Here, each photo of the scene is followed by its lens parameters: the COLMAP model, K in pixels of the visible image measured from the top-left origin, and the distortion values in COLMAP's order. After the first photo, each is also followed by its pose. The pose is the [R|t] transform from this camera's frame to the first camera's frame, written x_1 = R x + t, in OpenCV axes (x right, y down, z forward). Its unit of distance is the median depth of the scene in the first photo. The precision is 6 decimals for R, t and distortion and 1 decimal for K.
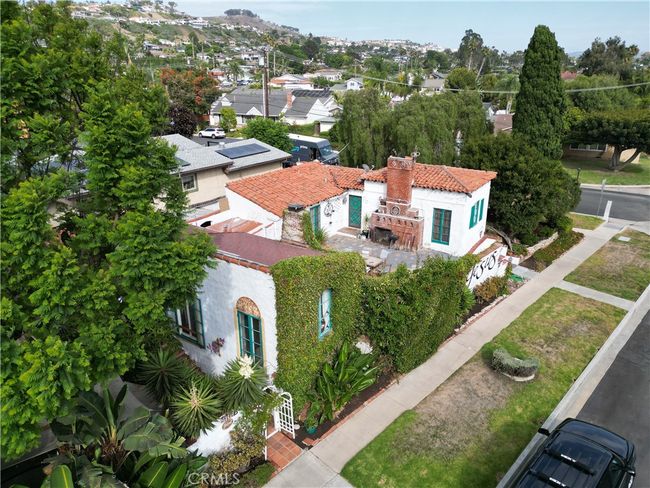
lens RADIAL K [[457.0, 0, 325.0], [0, 457.0, 244.0], [0, 0, 1]] dist [0.072383, -0.066556]
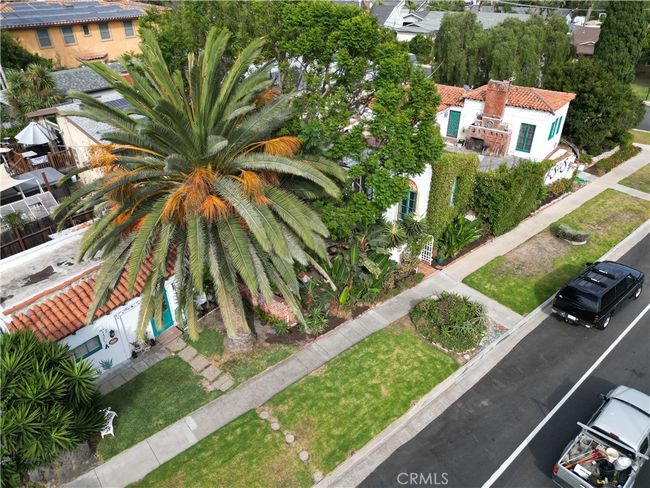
lens RADIAL K [[457.0, 0, 325.0], [0, 457.0, 244.0], [0, 0, 1]] dist [0.072383, -0.066556]
pose [[0.995151, 0.053051, -0.082825, -0.179743], [-0.036085, 0.980274, 0.194321, 0.020917], [0.091500, -0.190390, 0.977435, -0.371046]]
